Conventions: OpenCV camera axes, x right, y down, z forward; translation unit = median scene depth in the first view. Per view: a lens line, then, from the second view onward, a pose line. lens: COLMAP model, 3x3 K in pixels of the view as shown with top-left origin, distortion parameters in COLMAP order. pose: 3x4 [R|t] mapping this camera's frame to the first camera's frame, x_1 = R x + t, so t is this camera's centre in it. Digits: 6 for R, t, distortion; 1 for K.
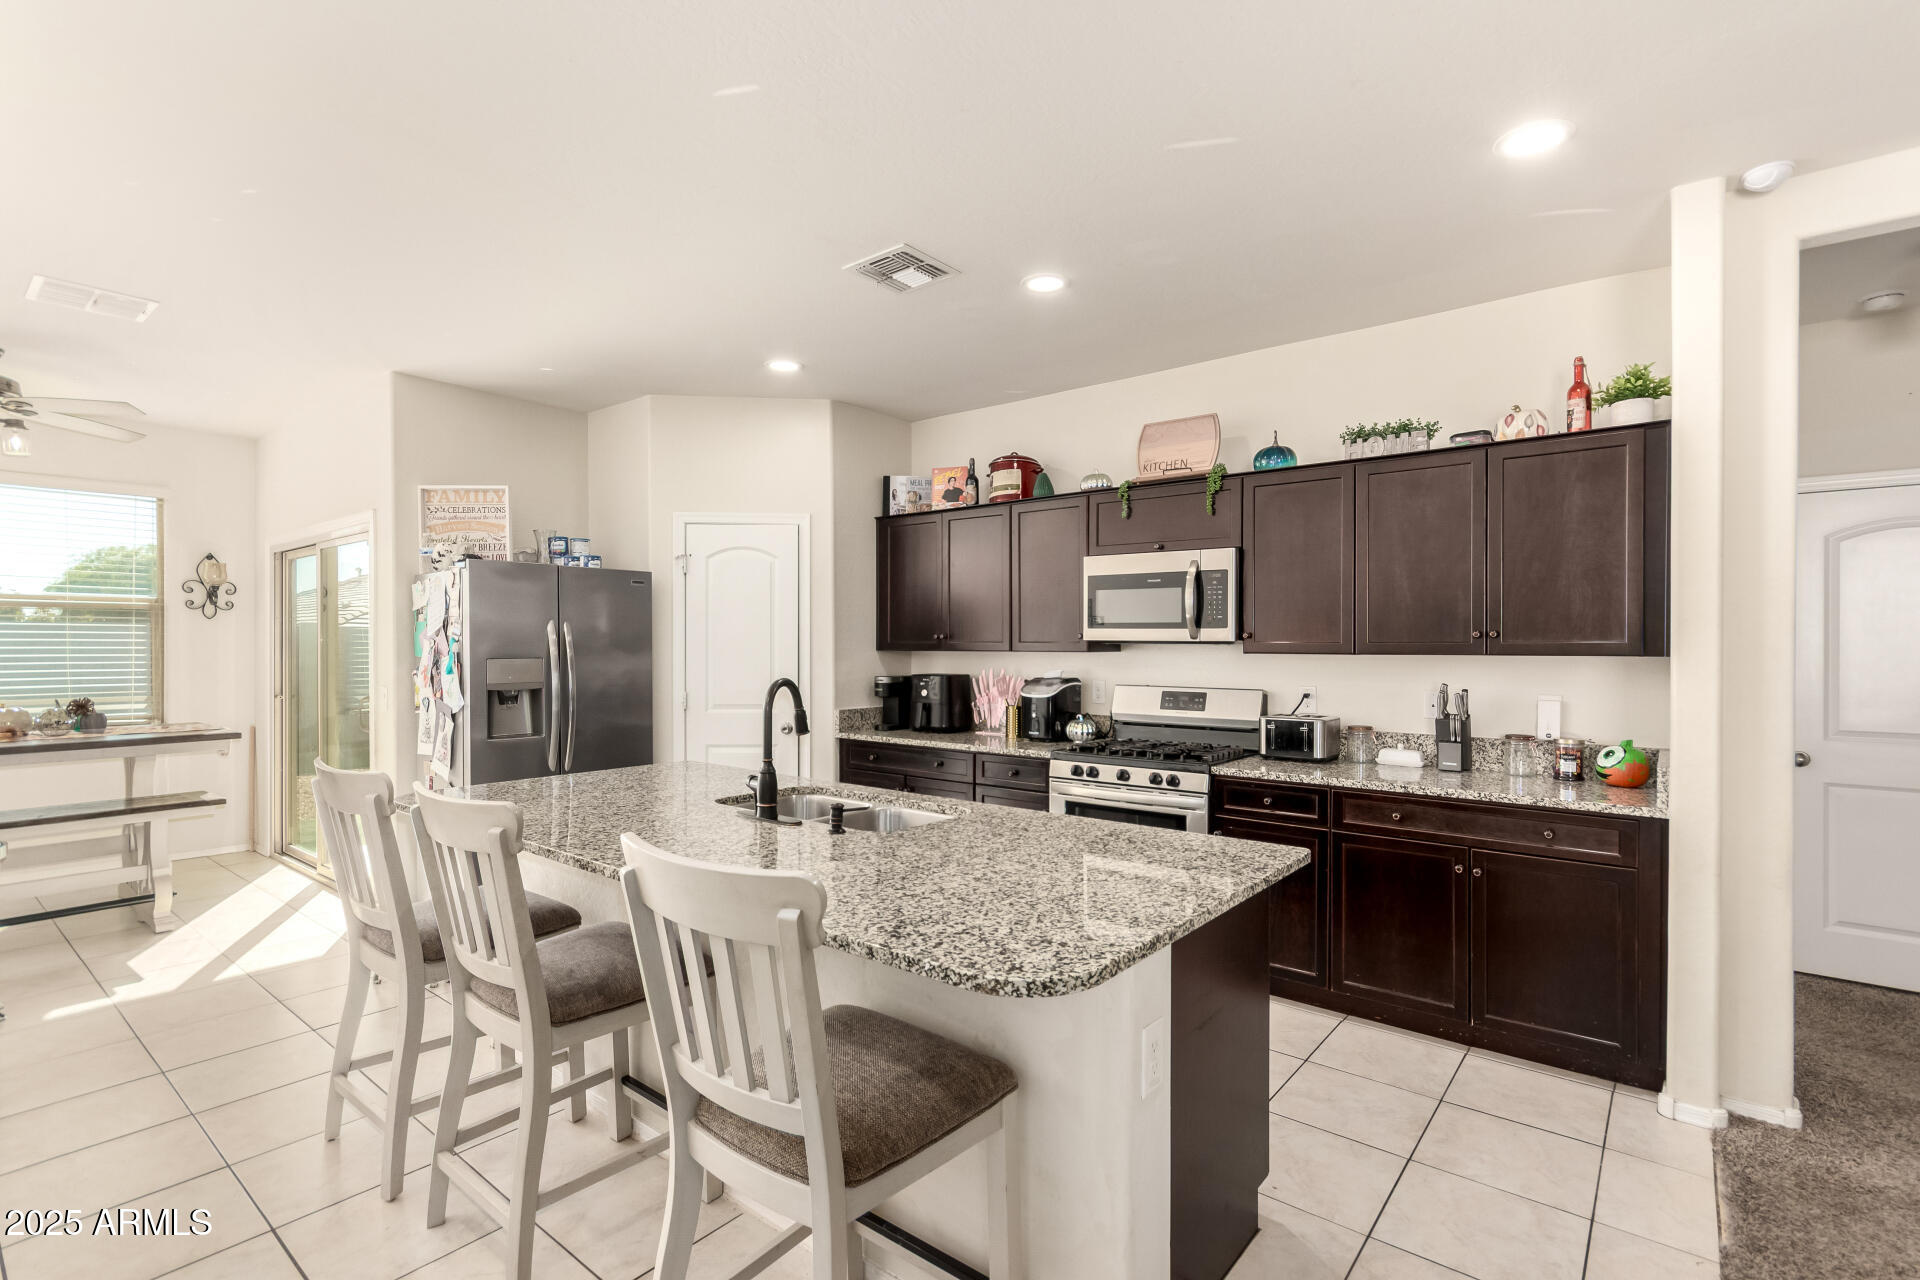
lens RADIAL K [[888.6, 0, 963.4], [0, 888.6, 650.8], [0, 0, 1]] dist [0.005260, 0.000722]
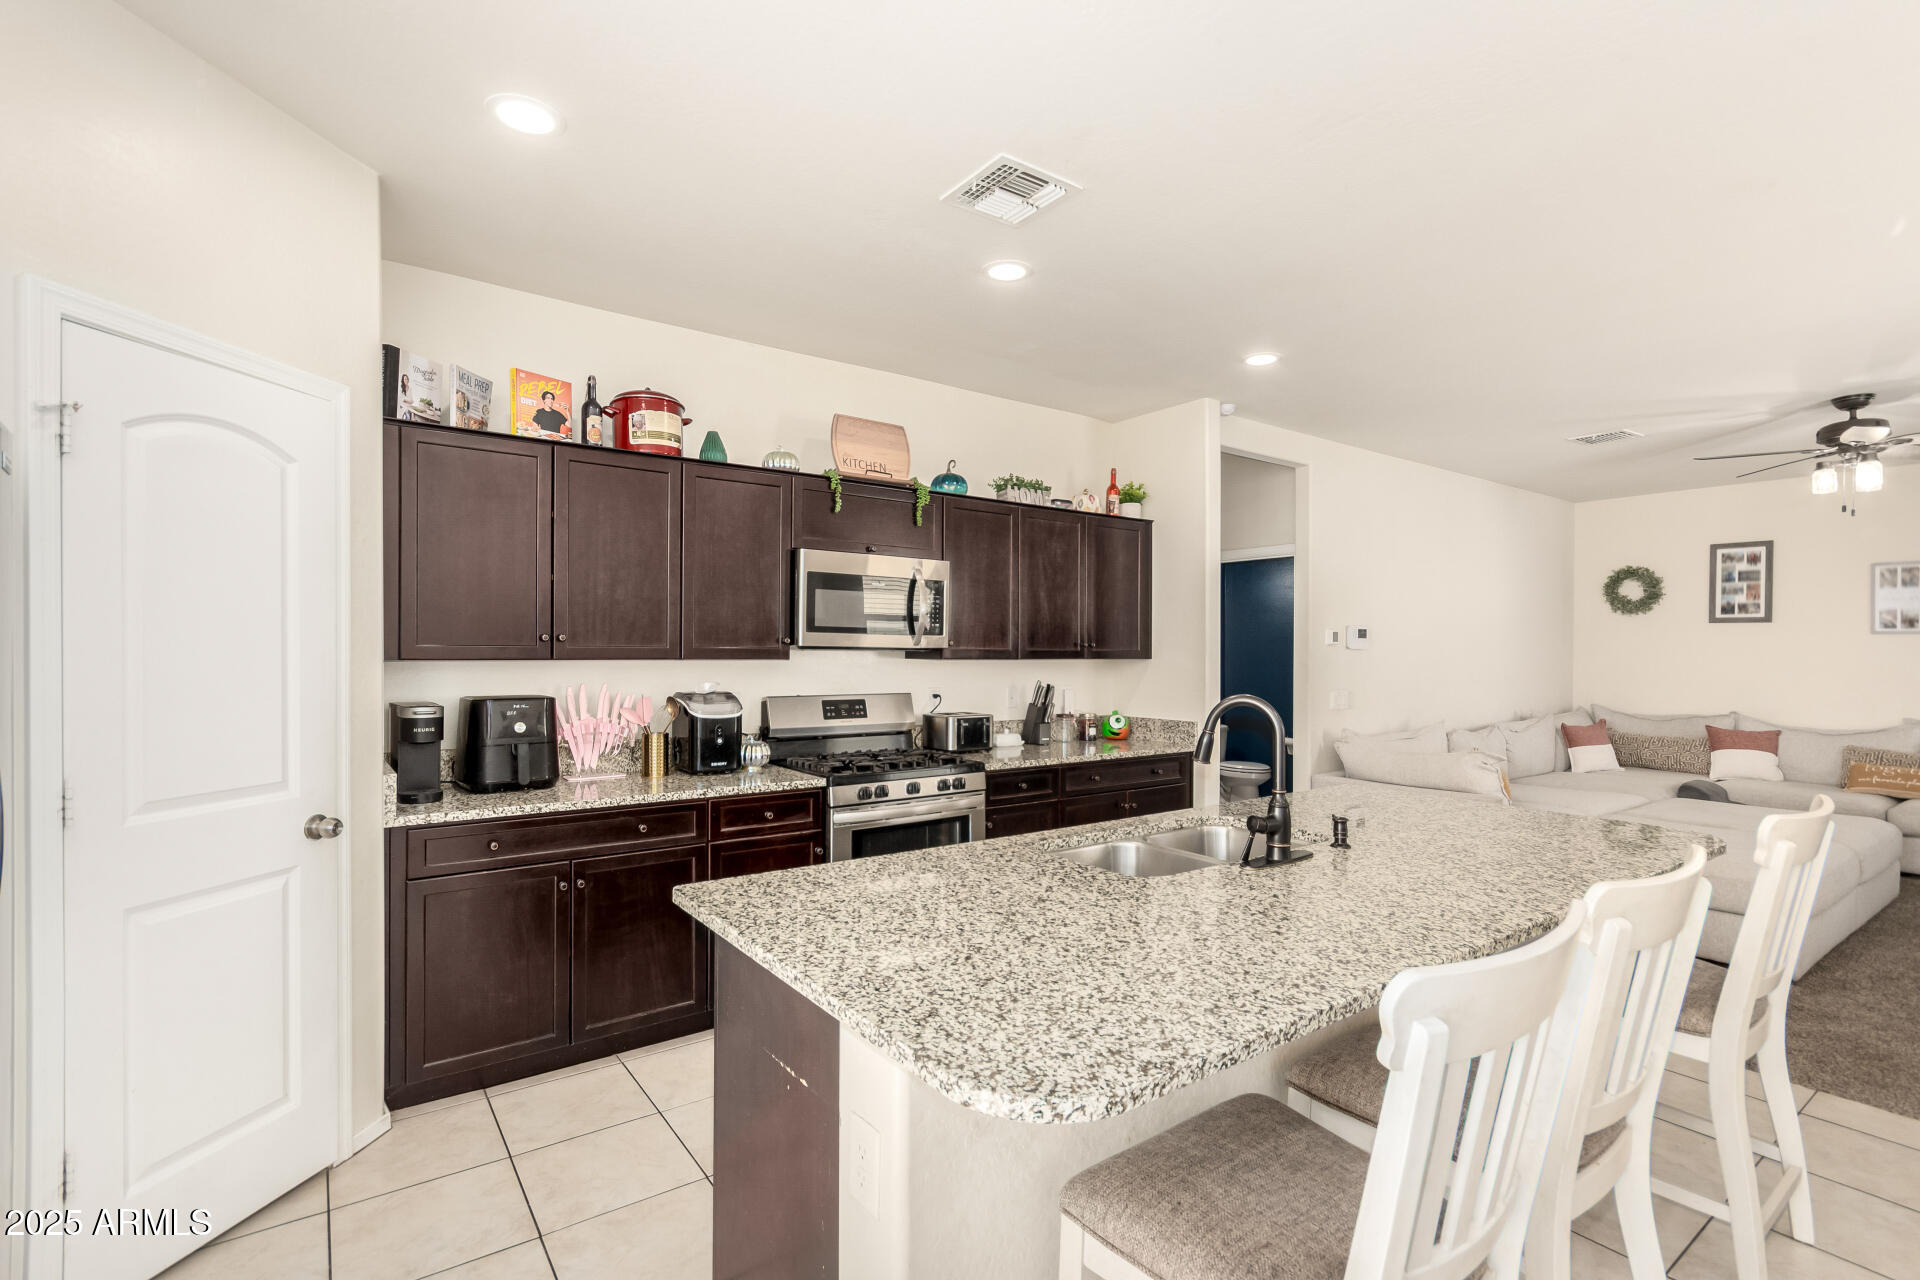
lens RADIAL K [[888.6, 0, 963.4], [0, 888.6, 650.8], [0, 0, 1]] dist [0.005260, 0.000722]
pose [[0.262618, 0.000697, 0.964900, -0.667338], [0.002166, 0.999997, -0.001312, -0.005725], [-0.964898, 0.002434, 0.262615, 0.638533]]
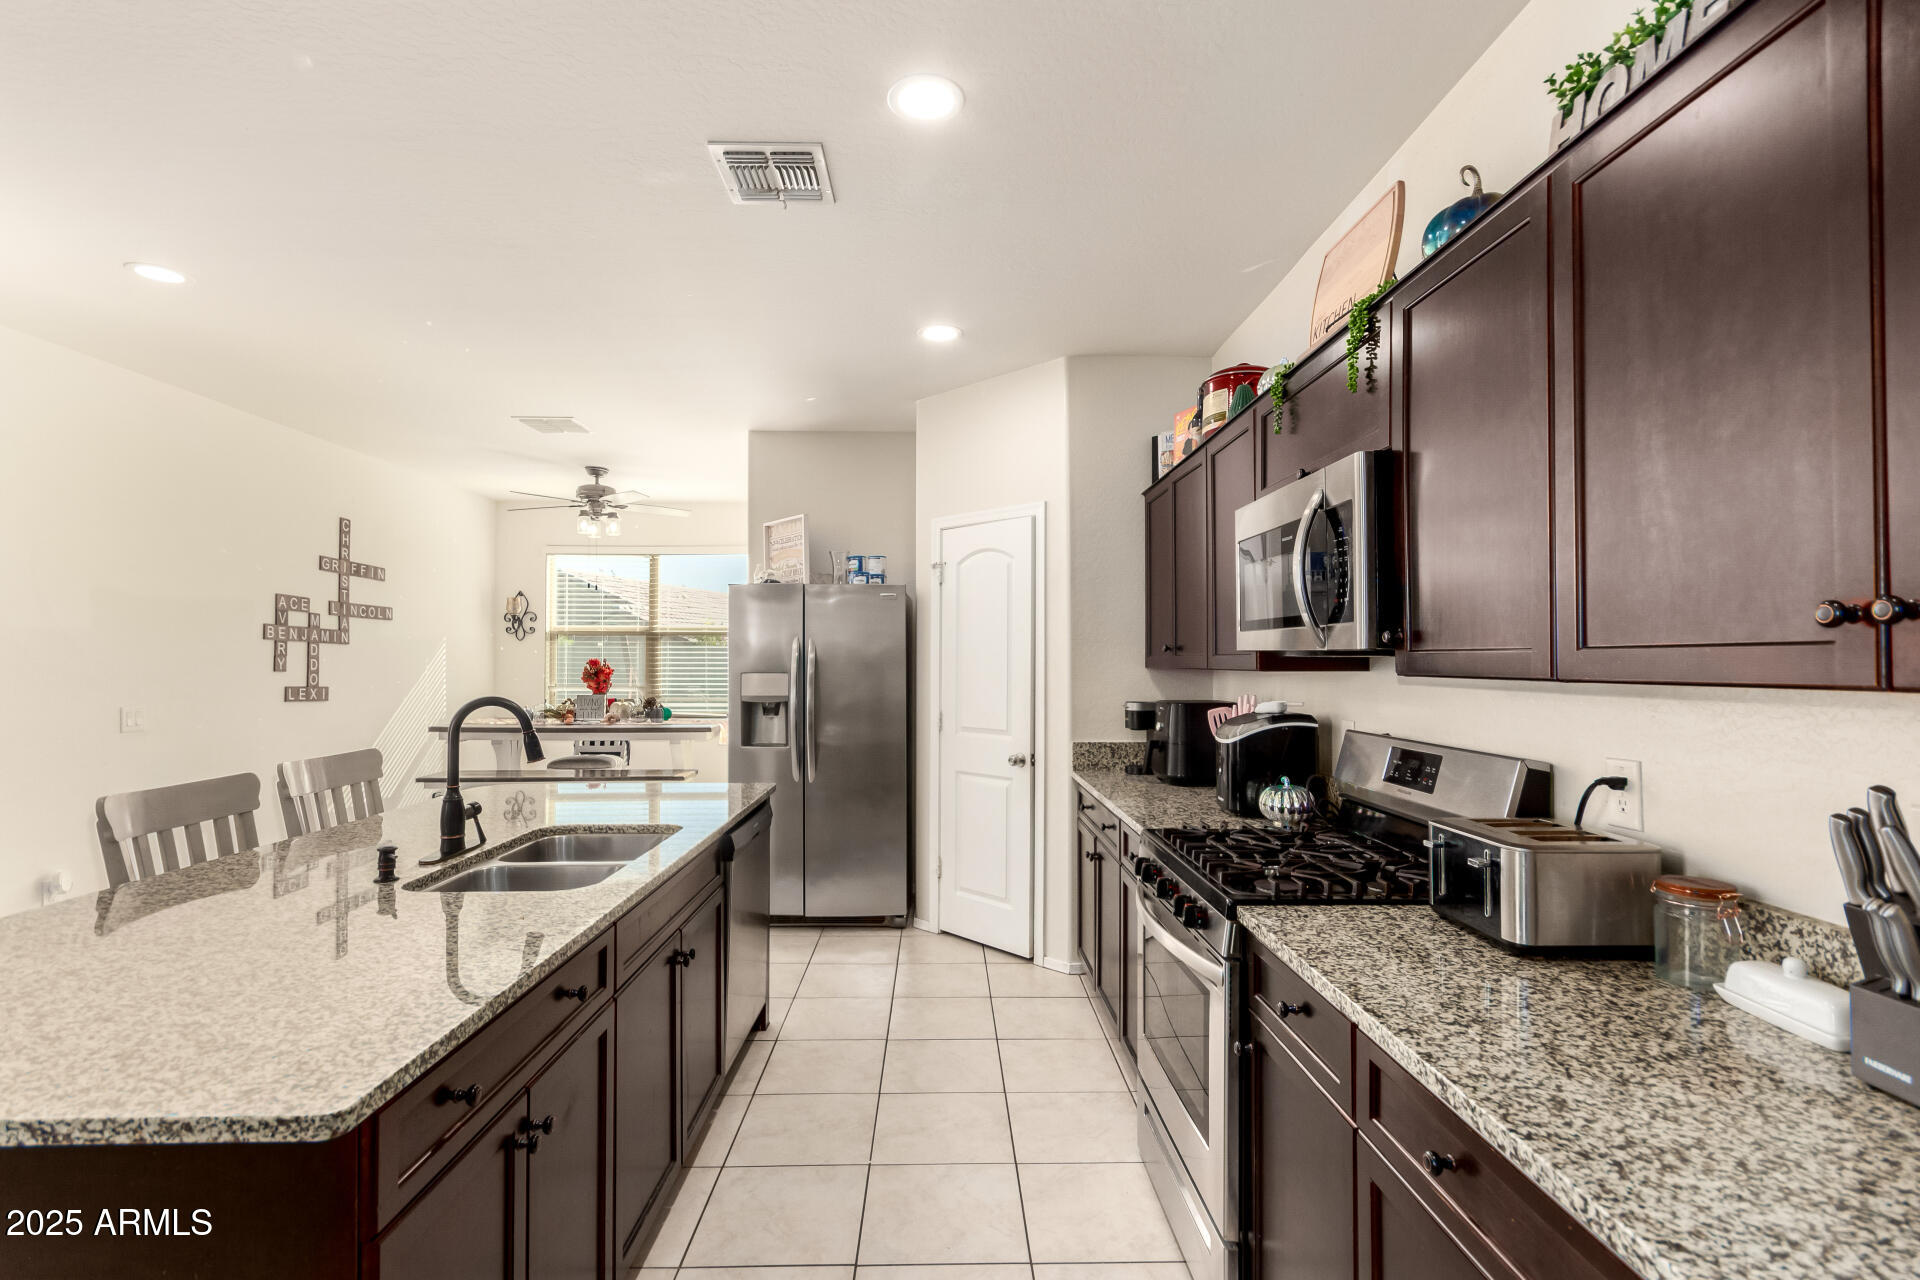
lens RADIAL K [[906.4, 0, 957.0], [0, 906.4, 664.1], [0, 0, 1]] dist [0.001881, 0.000233]
pose [[0.632664, 0.002610, -0.774422, 0.497123], [-0.007304, 0.999970, -0.002596, -0.000117], [0.774392, 0.007299, 0.632664, 0.482458]]
